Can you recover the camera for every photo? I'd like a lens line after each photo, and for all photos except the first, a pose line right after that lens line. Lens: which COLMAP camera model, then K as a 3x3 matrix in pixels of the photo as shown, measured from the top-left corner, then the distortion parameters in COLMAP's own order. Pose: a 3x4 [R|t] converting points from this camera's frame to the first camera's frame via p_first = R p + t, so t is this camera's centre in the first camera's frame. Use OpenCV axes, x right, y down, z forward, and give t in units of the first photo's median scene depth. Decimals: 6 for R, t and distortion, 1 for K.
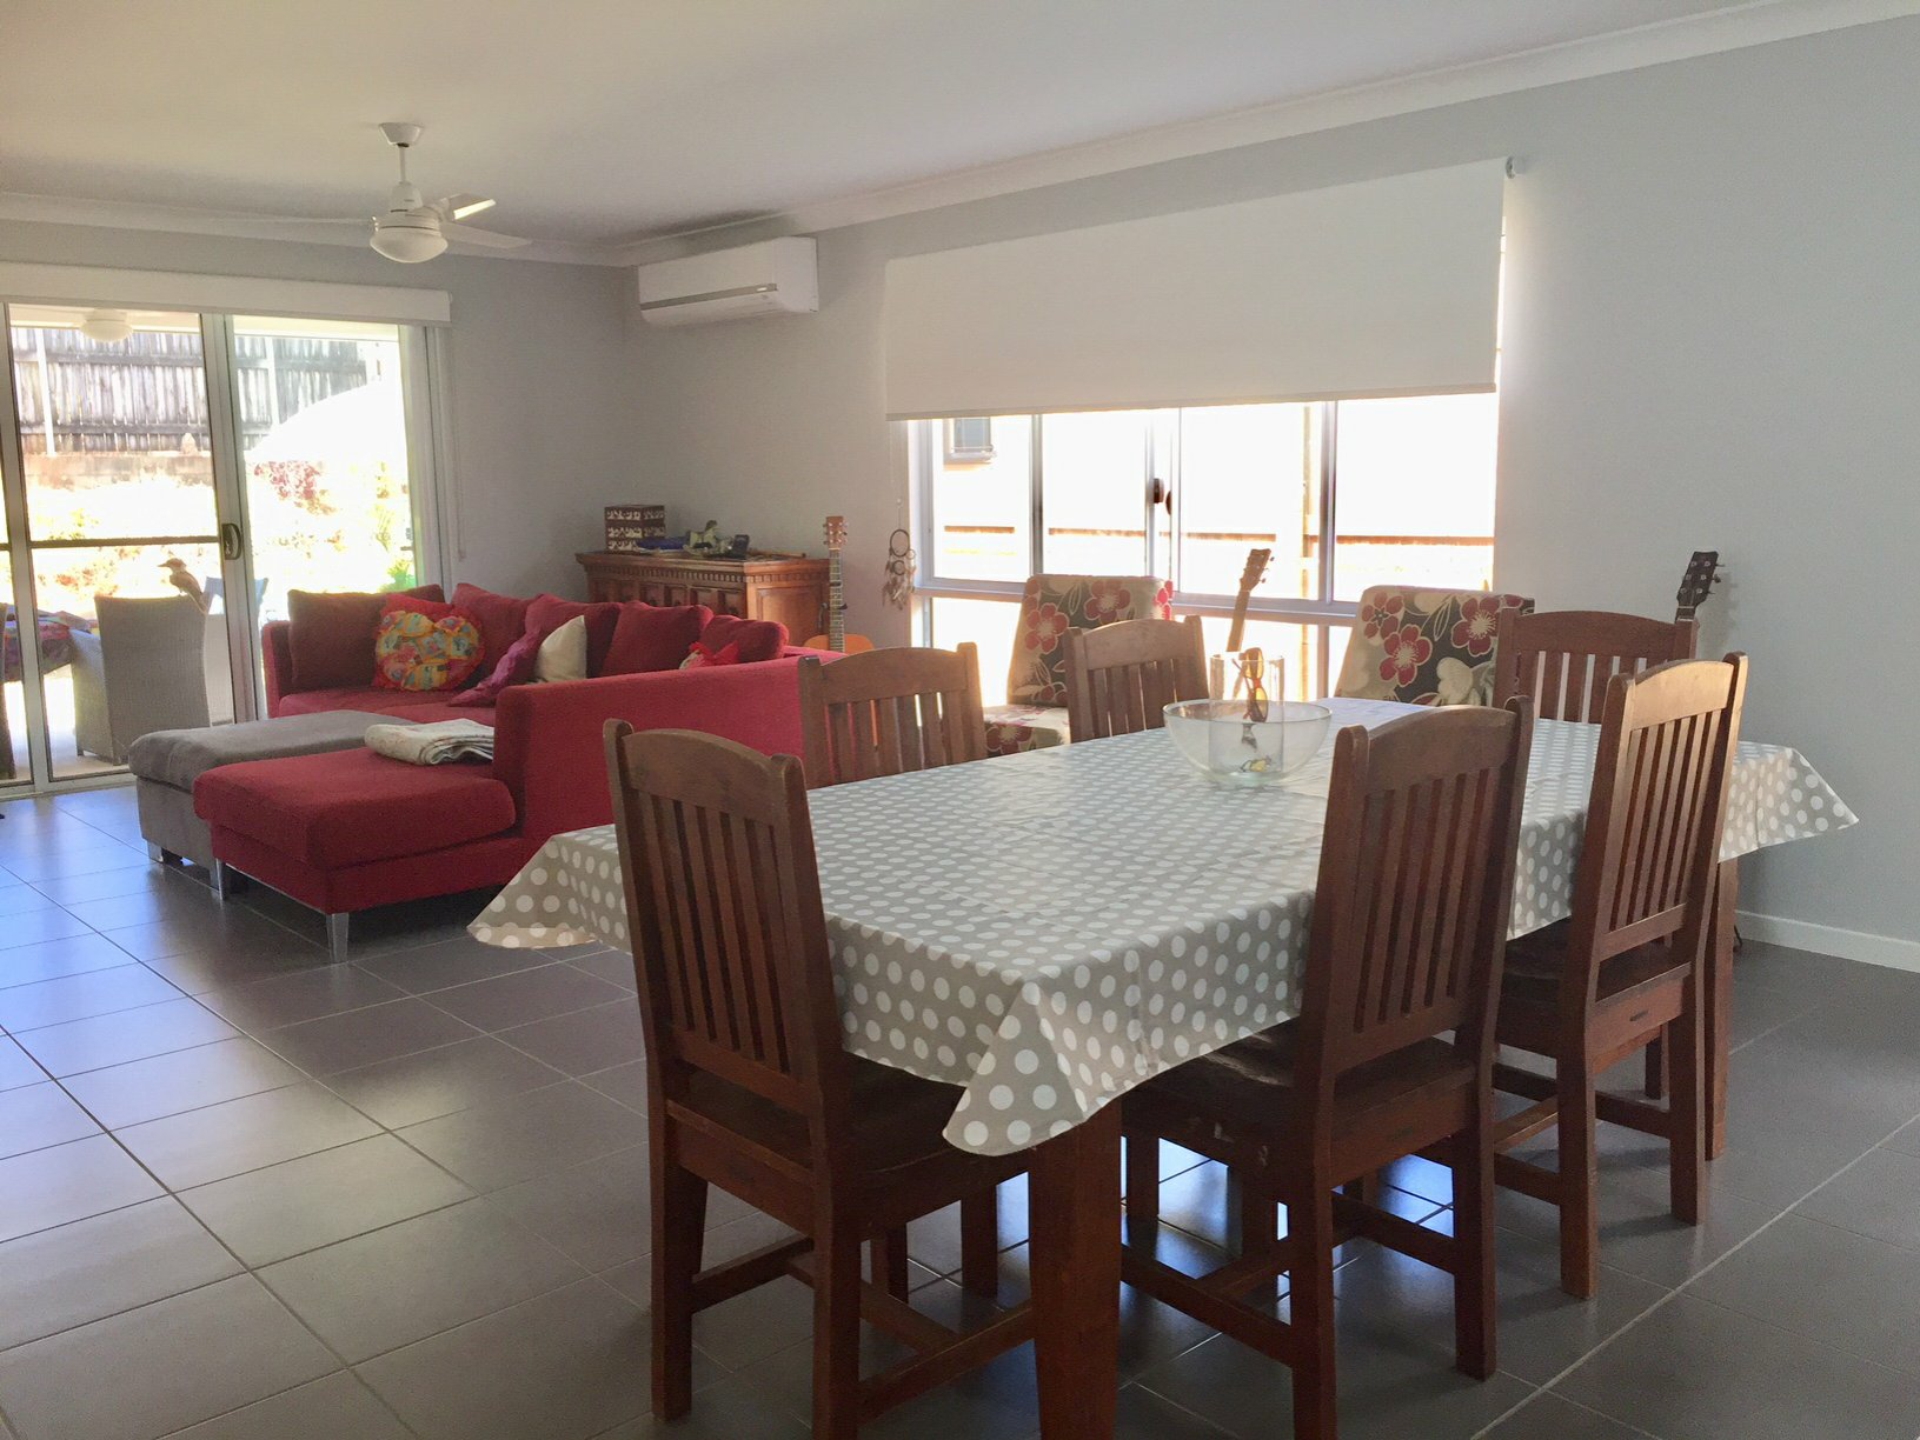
lens RADIAL K [[1668.4, 0, 960.0], [0, 1668.4, 720.0], [0, 0, 1]] dist [0.093675, -0.134349]
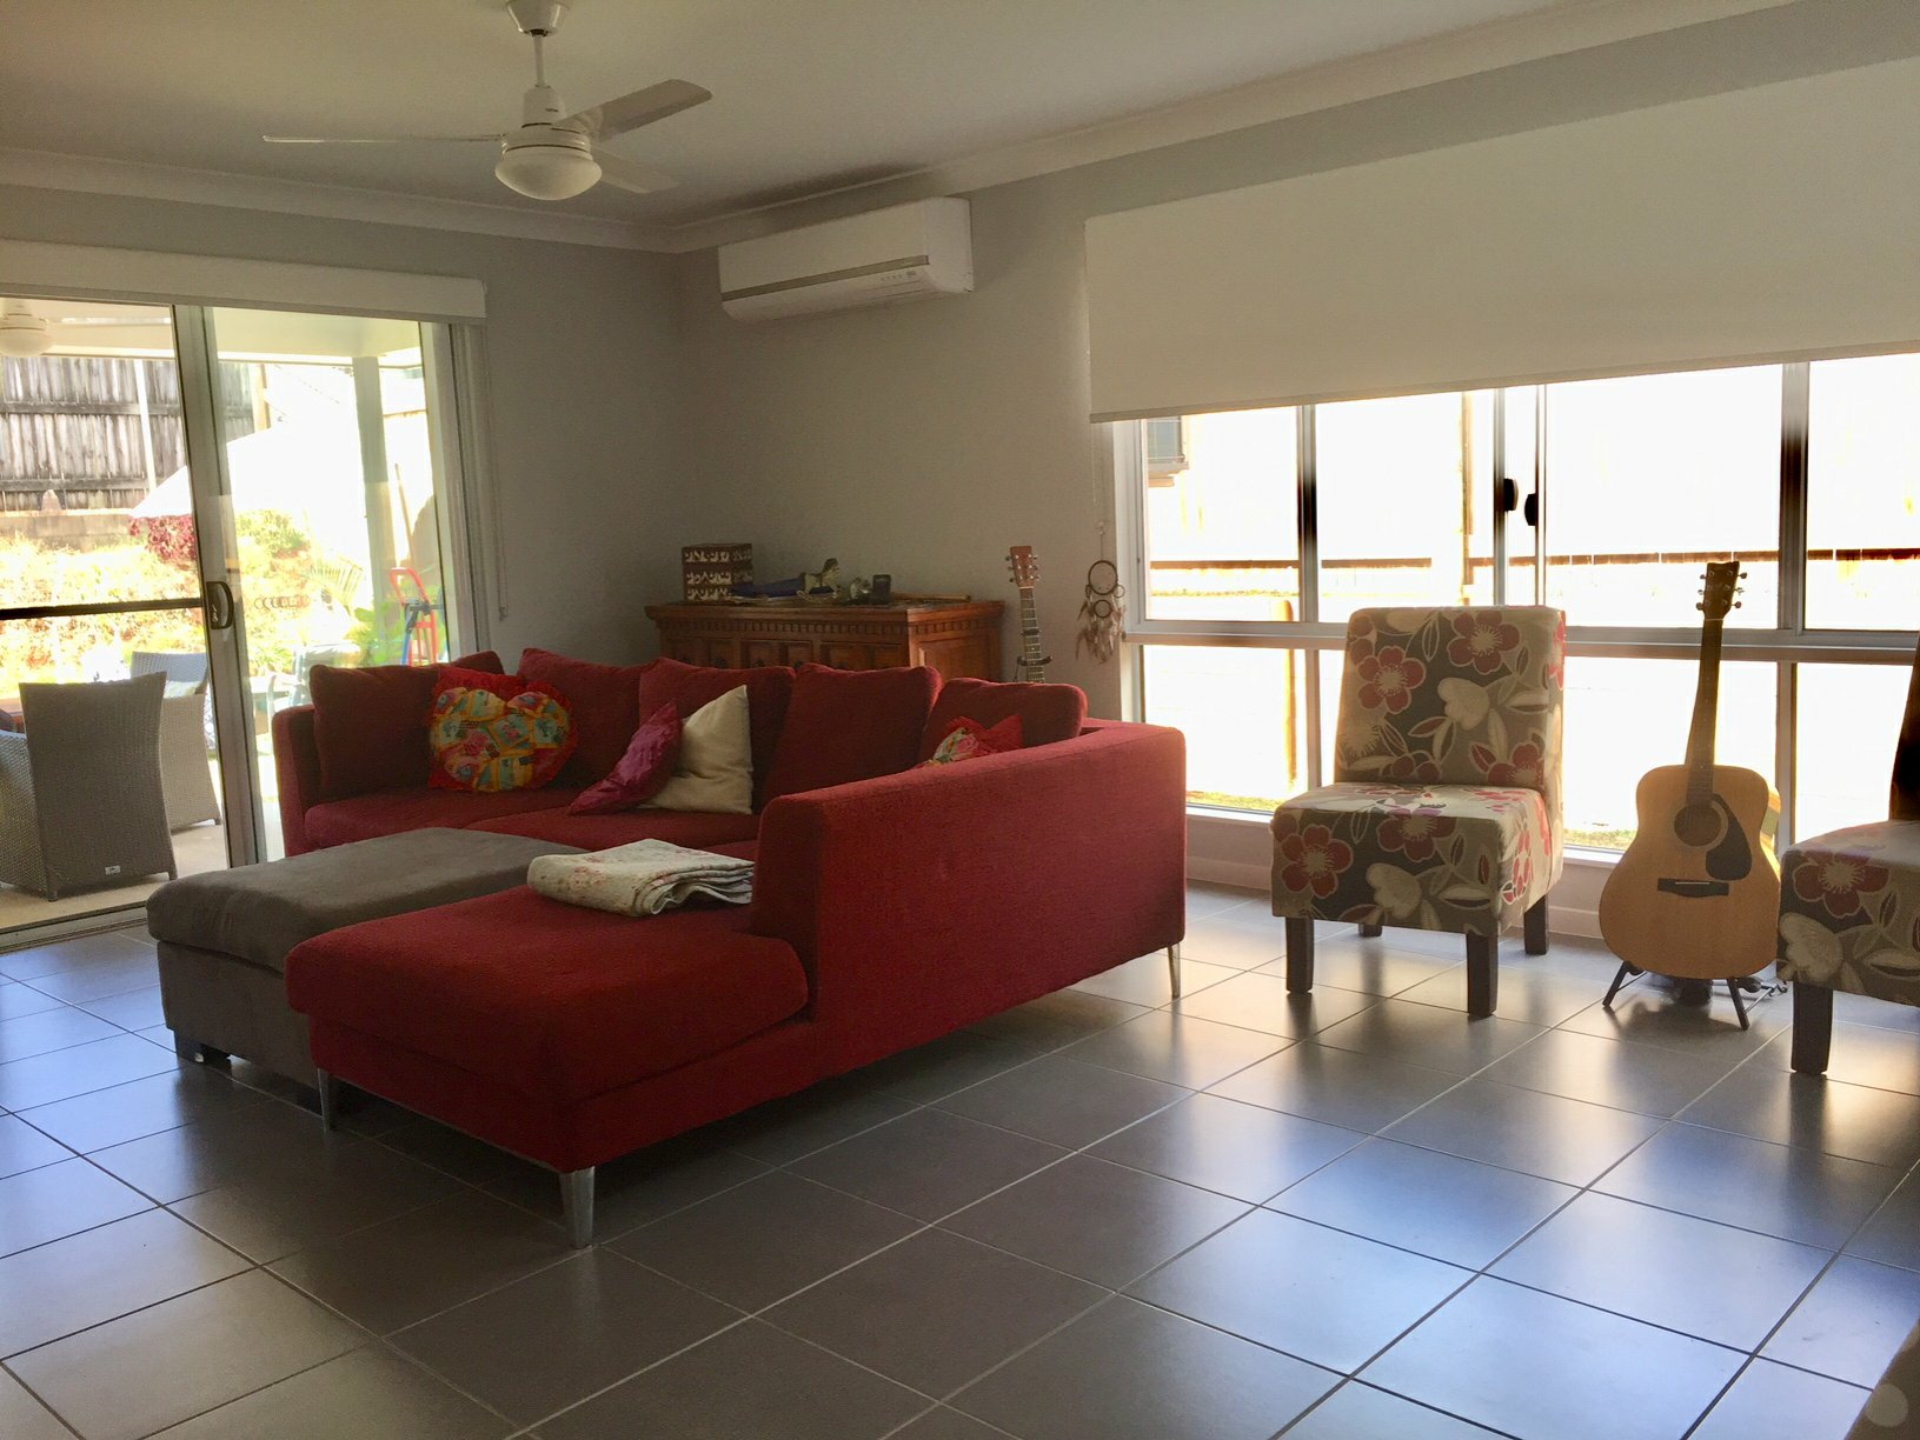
lens RADIAL K [[1668.4, 0, 960.0], [0, 1668.4, 720.0], [0, 0, 1]] dist [0.093675, -0.134349]
pose [[0.995188, -0.038566, 0.090075, -0.174511], [0.041082, 0.998811, -0.026249, -0.020637], [-0.088956, 0.029824, 0.995589, 0.220609]]
